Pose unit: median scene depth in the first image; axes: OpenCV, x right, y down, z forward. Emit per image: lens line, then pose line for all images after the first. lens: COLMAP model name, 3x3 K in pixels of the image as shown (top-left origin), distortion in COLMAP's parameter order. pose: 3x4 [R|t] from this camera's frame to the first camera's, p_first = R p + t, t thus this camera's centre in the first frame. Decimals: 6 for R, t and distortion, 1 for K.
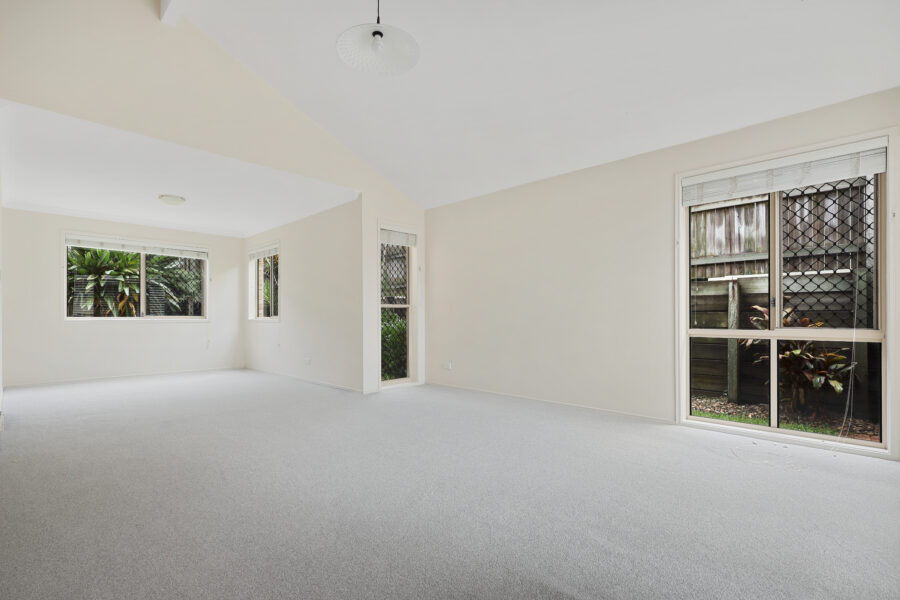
lens RADIAL K [[426.7, 0, 450.3], [0, 426.7, 315.6], [0, 0, 1]] dist [0.001224, 0.000114]
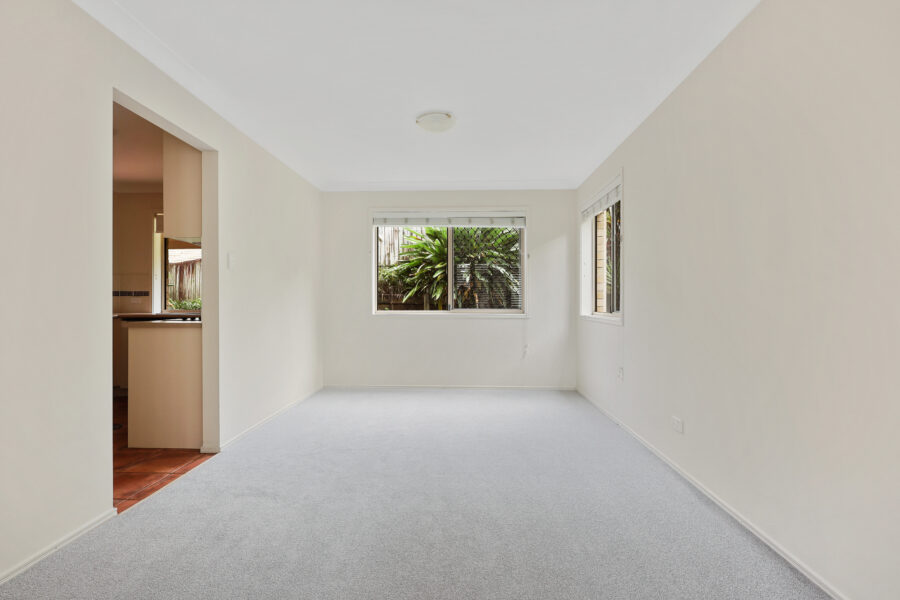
lens RADIAL K [[422.2, 0, 447.1], [0, 422.2, 303.6], [0, 0, 1]] dist [0.002088, 0.000155]
pose [[0.657363, 0.008071, -0.753531, -0.139190], [-0.002765, 0.999962, 0.008299, -0.014357], [0.753569, -0.003372, 0.657360, 0.456619]]
